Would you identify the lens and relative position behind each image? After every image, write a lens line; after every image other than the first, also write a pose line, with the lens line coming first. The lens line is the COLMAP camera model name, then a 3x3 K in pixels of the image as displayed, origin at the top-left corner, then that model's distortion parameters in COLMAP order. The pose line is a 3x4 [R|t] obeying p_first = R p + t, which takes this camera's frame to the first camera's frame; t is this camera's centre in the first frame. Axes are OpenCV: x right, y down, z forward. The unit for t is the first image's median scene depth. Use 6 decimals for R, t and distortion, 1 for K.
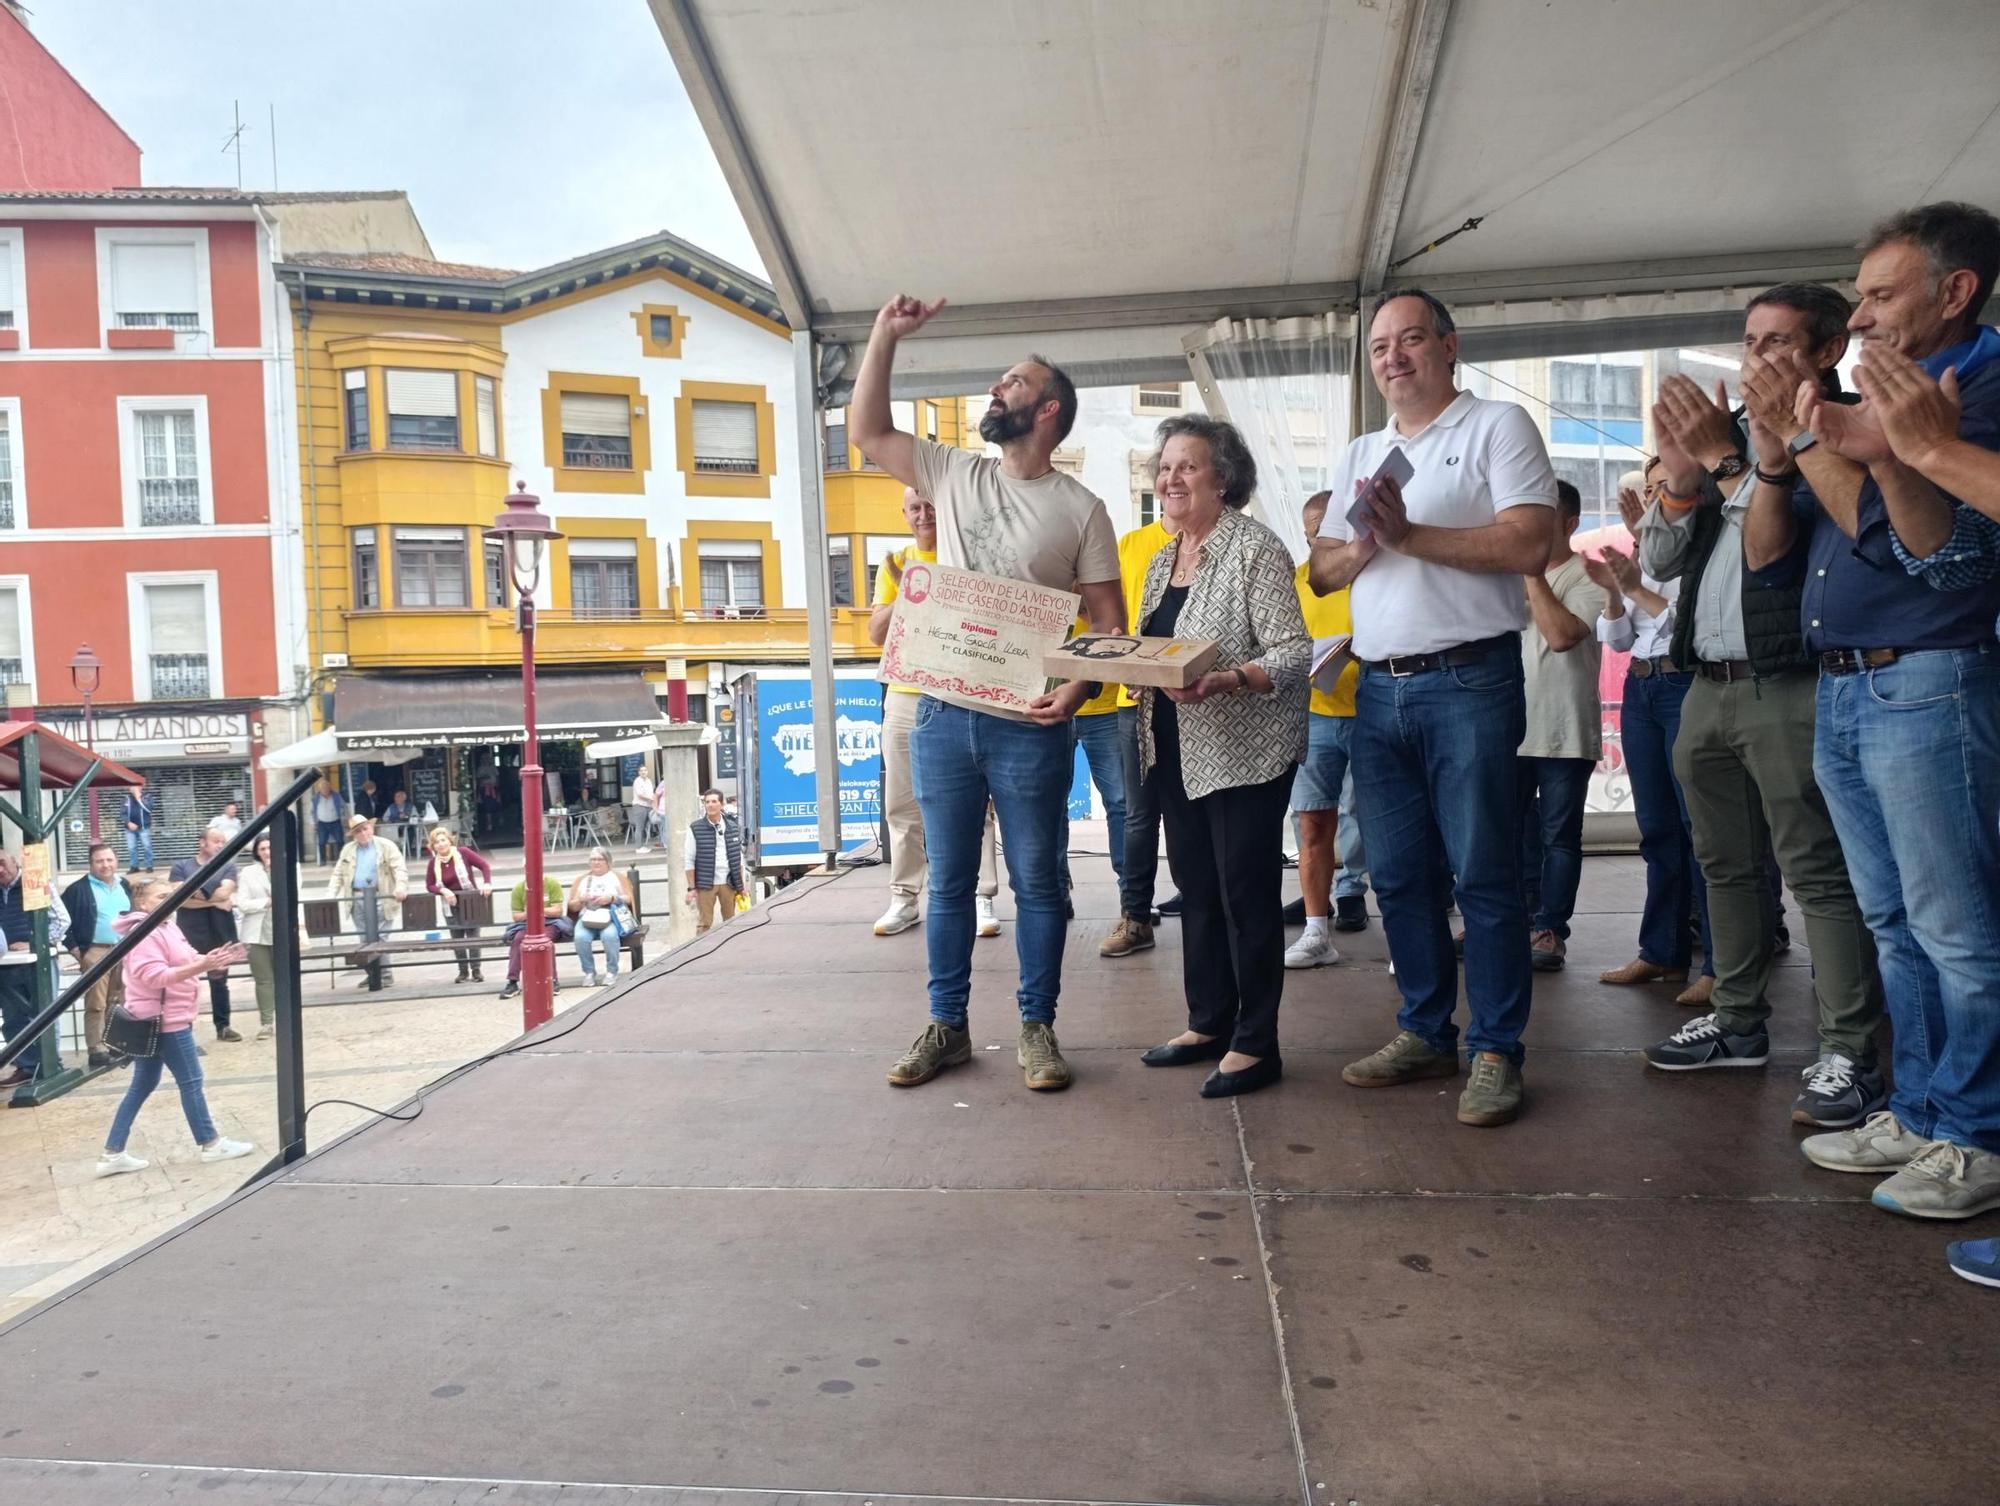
lens RADIAL K [[1362.3, 0, 1001.9], [0, 1362.3, 700.4], [0, 0, 1]] dist [-0.003358, -0.018816]
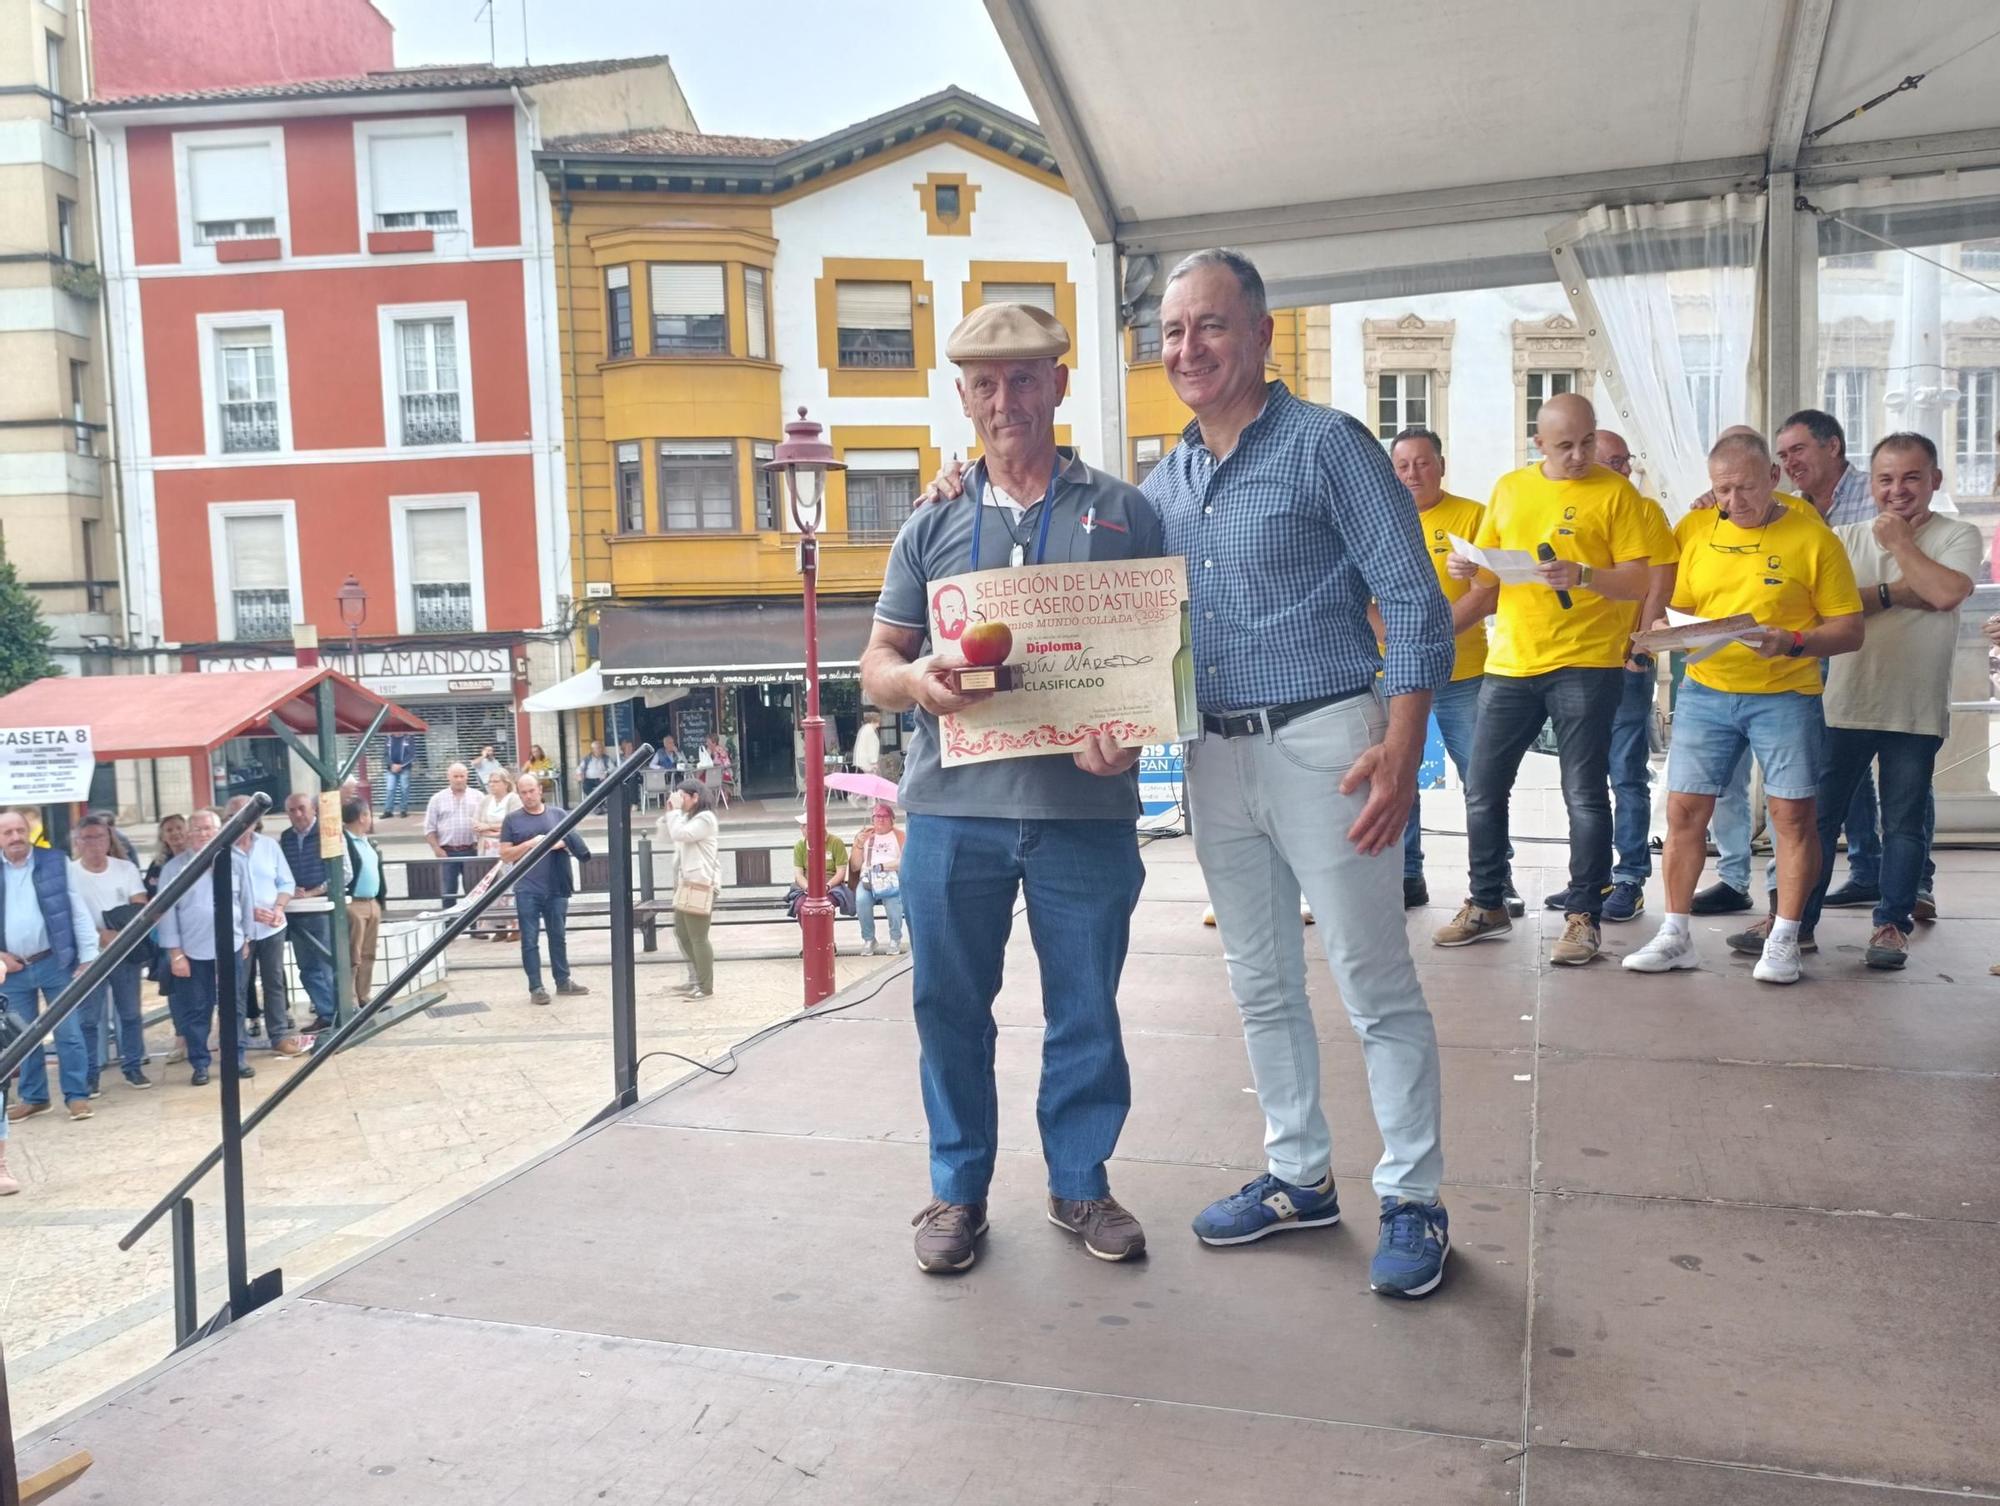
lens RADIAL K [[1362.3, 0, 1045.1], [0, 1362.3, 730.4], [0, 0, 1]] dist [-0.003358, -0.018816]
pose [[0.983401, 0.013106, -0.180972, -0.029834], [-0.007081, 0.999400, 0.033897, 0.031701], [0.181308, -0.032053, 0.982904, 0.154355]]
